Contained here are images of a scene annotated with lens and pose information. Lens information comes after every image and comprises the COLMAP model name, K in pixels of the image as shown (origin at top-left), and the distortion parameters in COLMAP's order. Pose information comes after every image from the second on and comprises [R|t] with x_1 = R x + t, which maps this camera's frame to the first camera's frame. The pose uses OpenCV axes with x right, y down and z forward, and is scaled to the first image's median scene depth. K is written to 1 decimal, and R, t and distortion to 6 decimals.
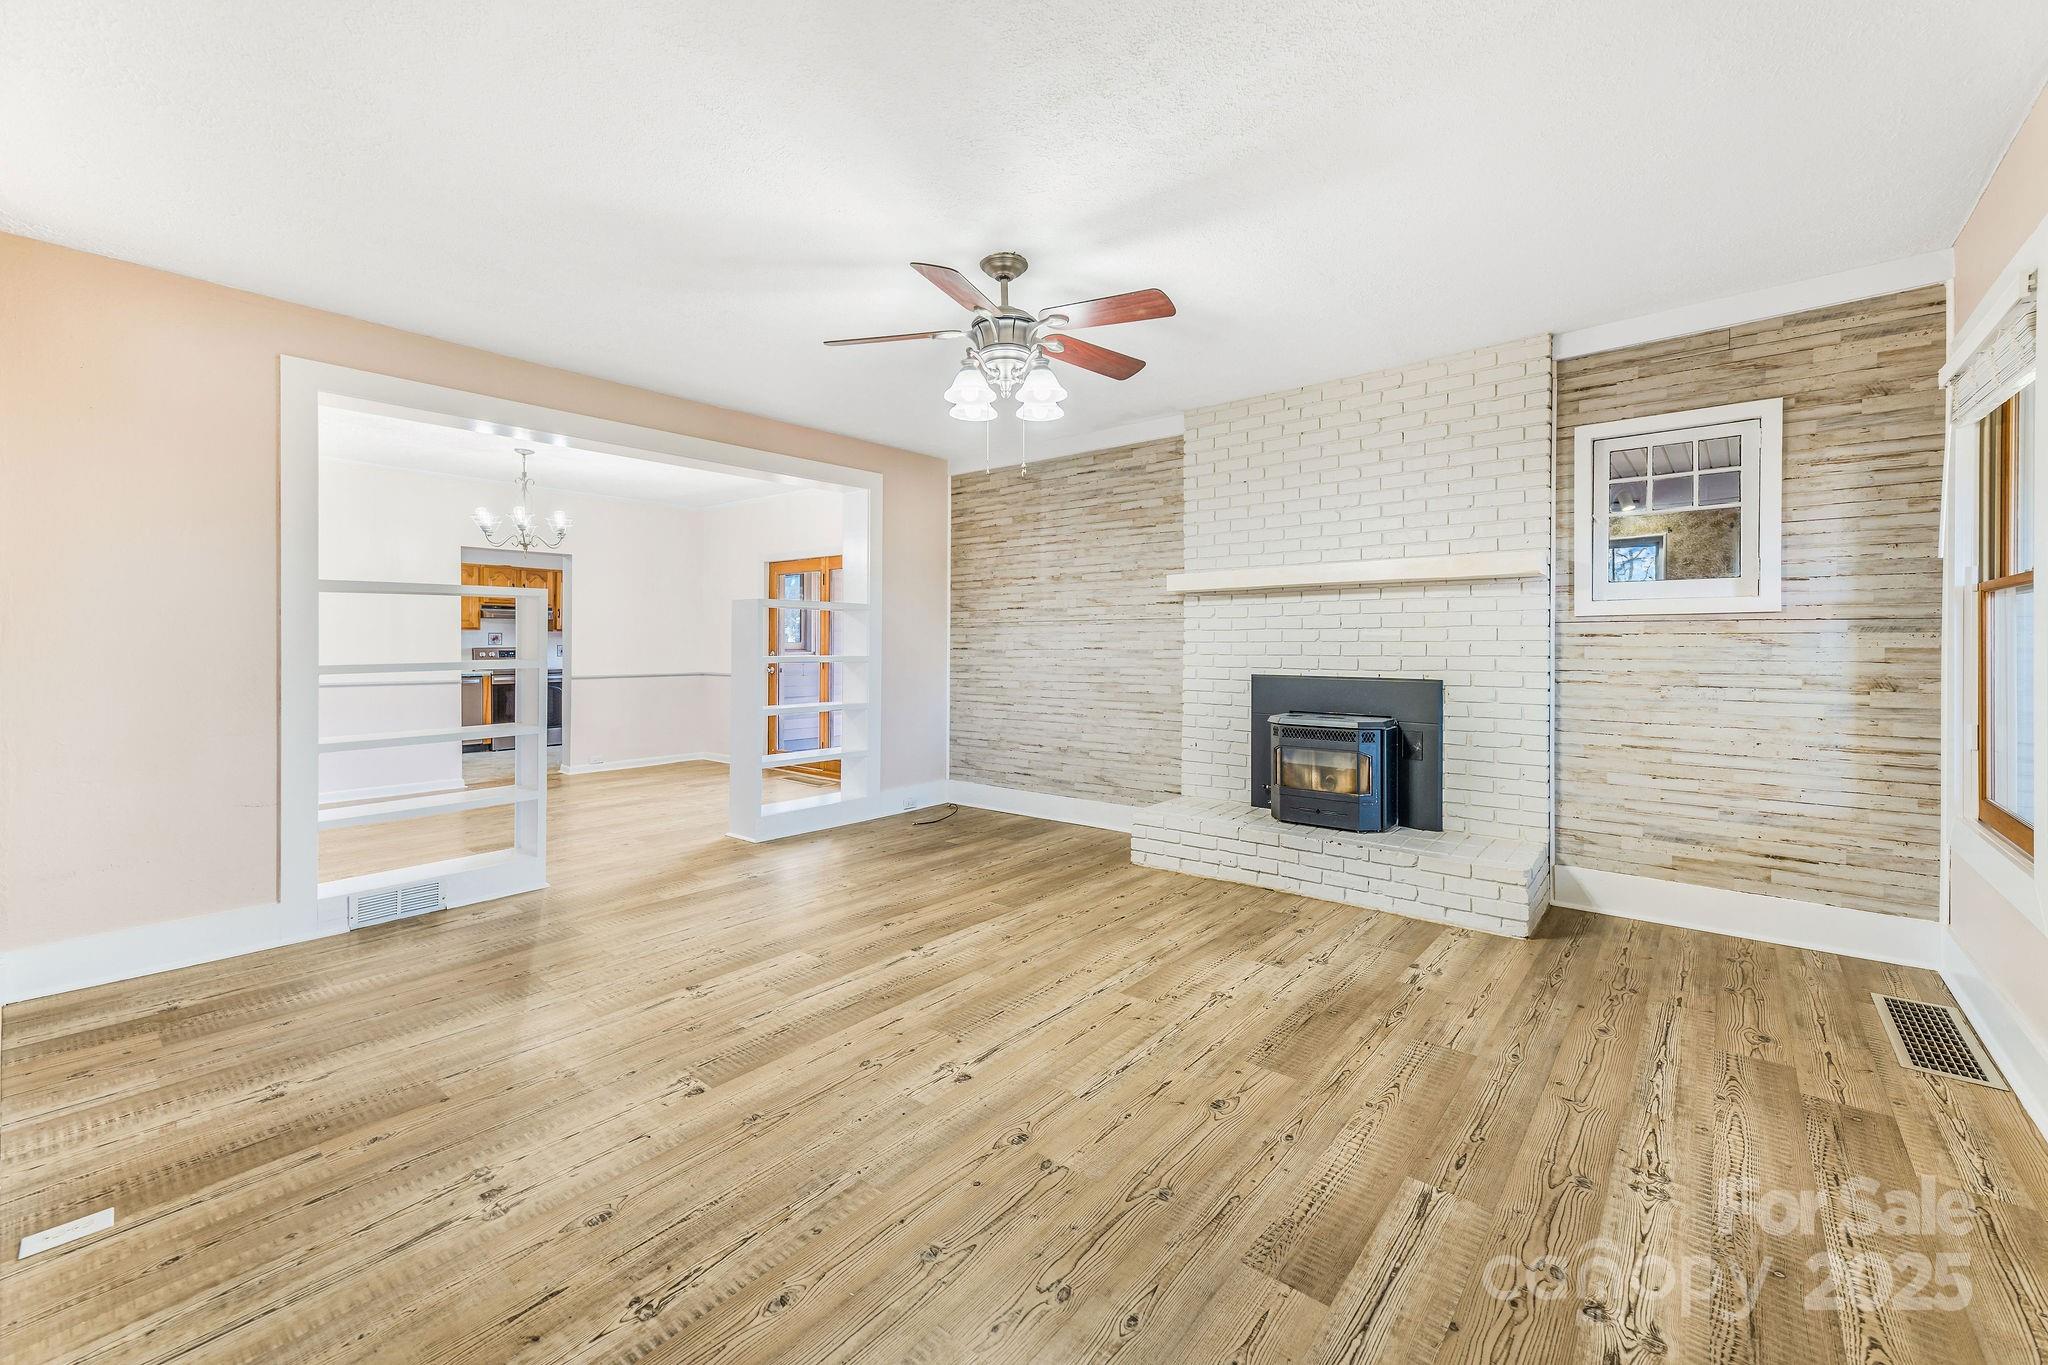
lens RADIAL K [[847.7, 0, 1027.1], [0, 847.7, 651.7], [0, 0, 1]] dist [0.010942, -0.000334]
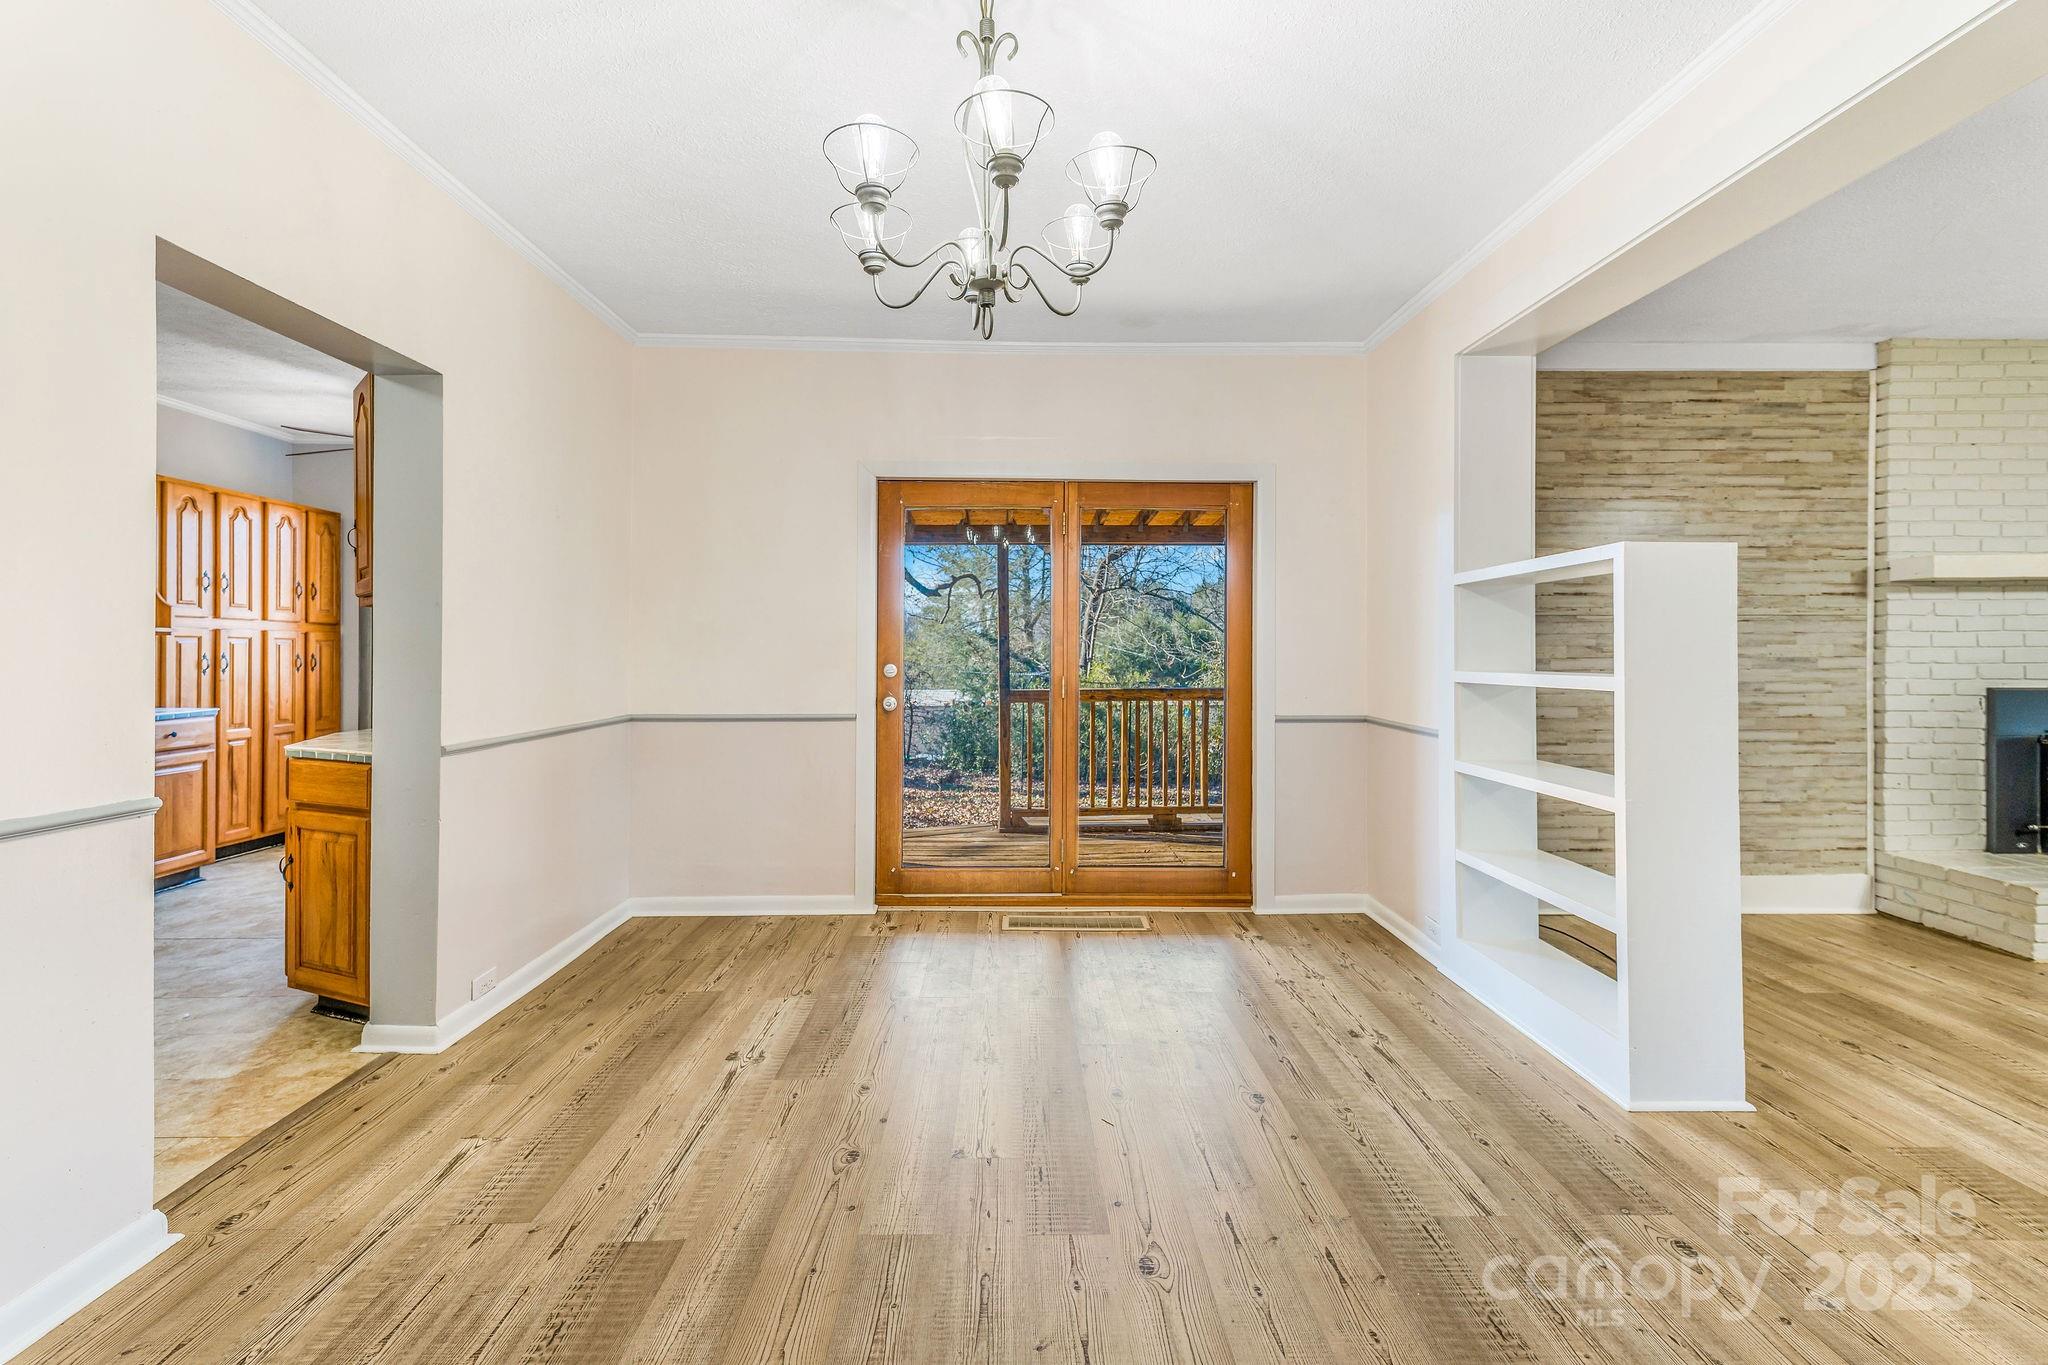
lens RADIAL K [[847.7, 0, 1027.1], [0, 847.7, 651.7], [0, 0, 1]] dist [0.010942, -0.000334]
pose [[0.758389, 0.000295, 0.651802, -0.859635], [0.005081, 0.999967, -0.006365, -0.005827], [-0.651782, 0.008139, 0.758363, 0.894448]]
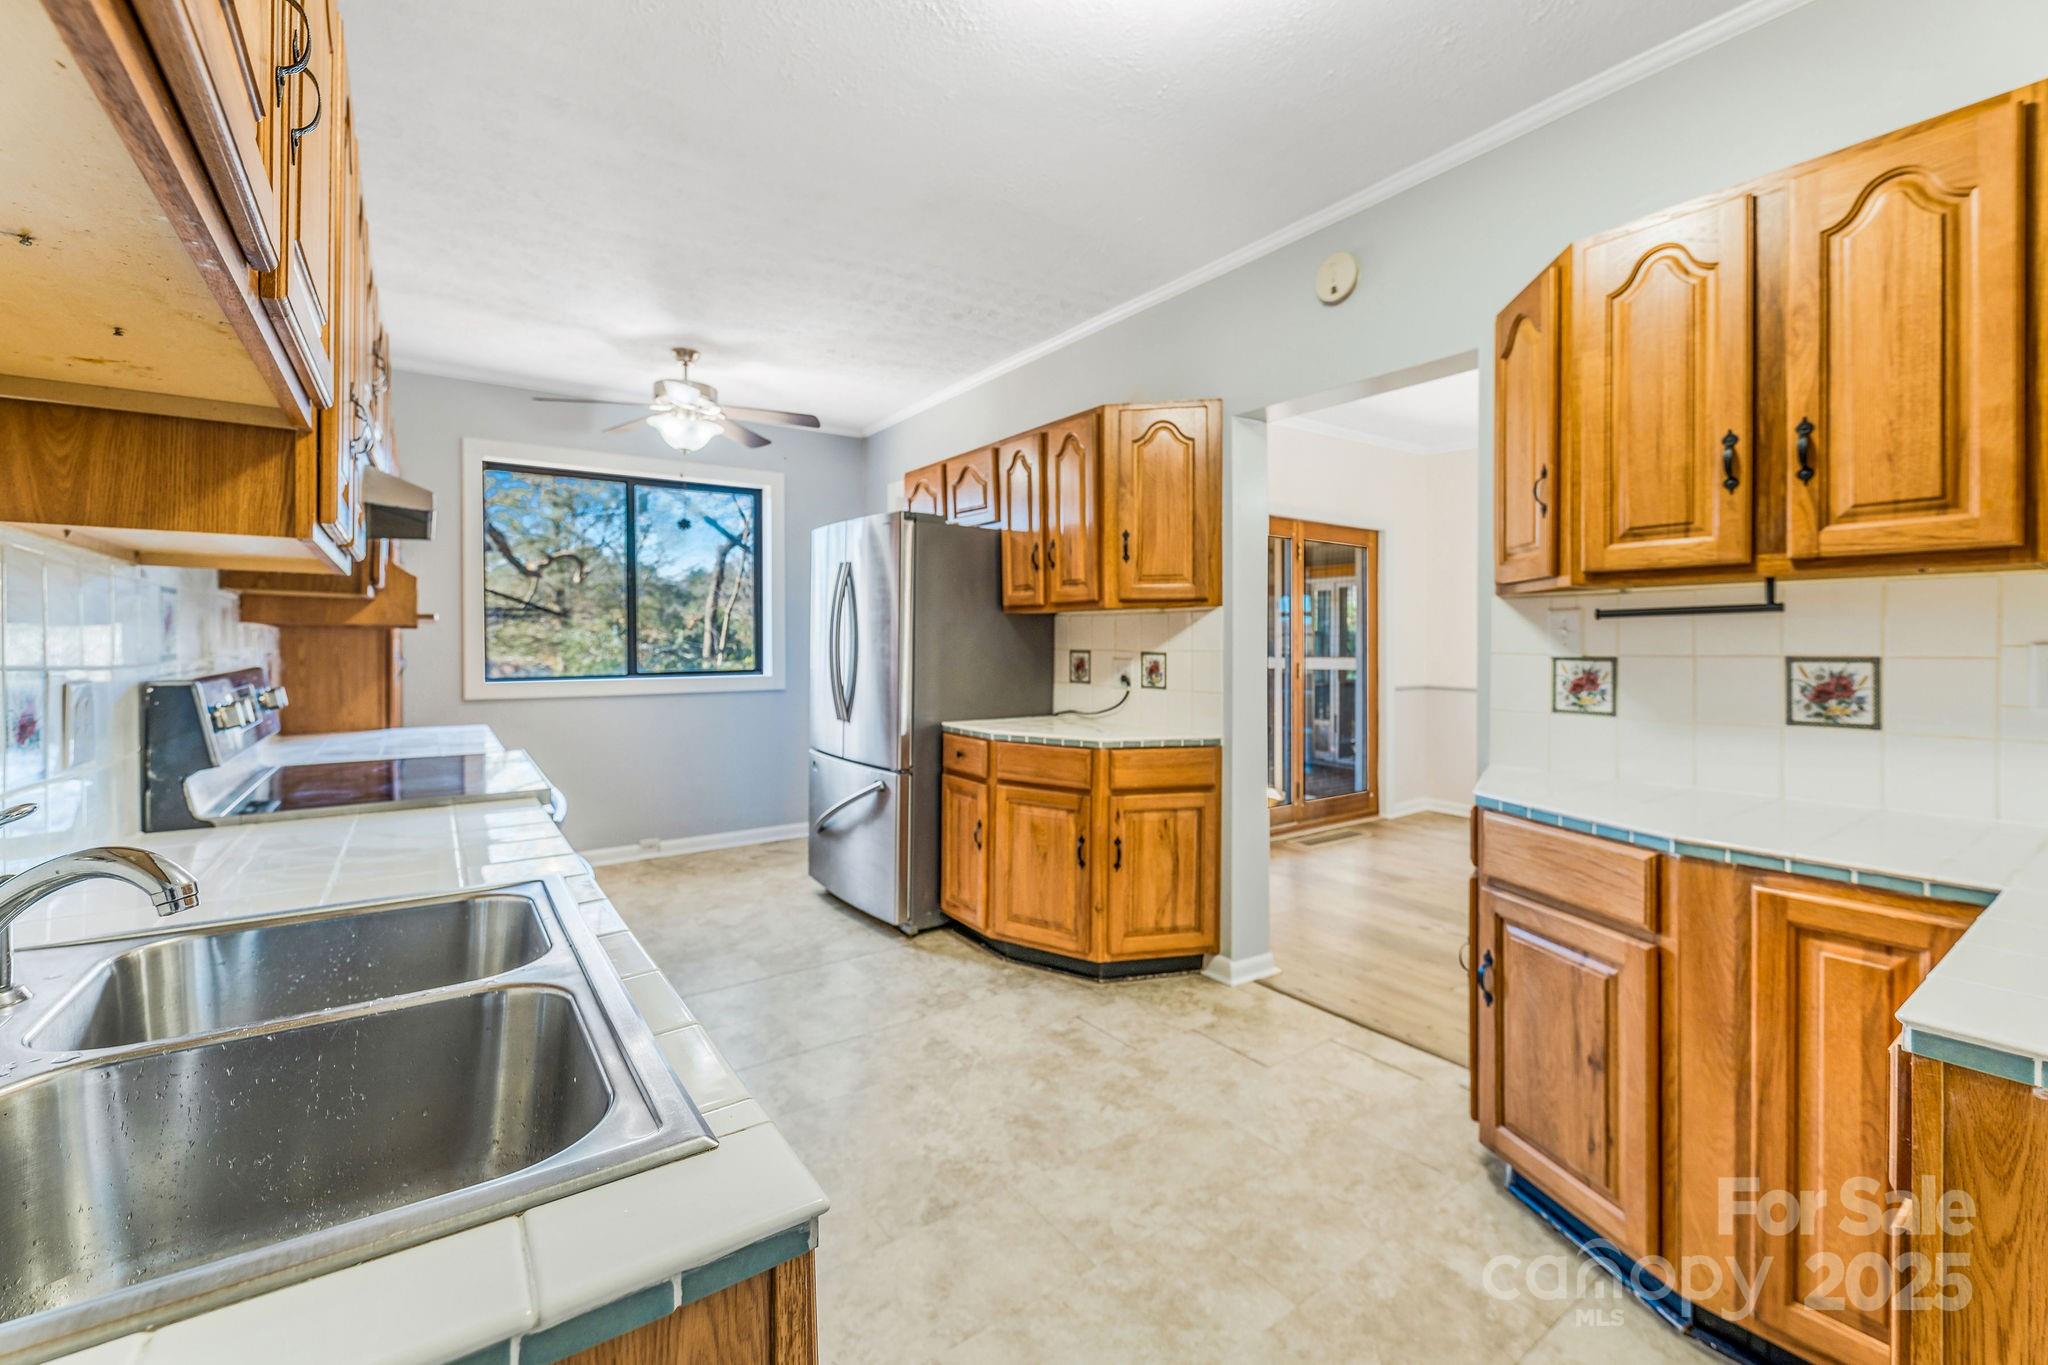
lens RADIAL K [[838.5, 0, 1022.9], [0, 838.5, 627.7], [0, 0, 1]] dist [0.000855, -0.000031]
pose [[0.270139, 0.009500, 0.962774, -1.439195], [0.013773, 0.999811, -0.013730, -0.022092], [-0.962723, 0.016970, 0.269957, 1.510357]]
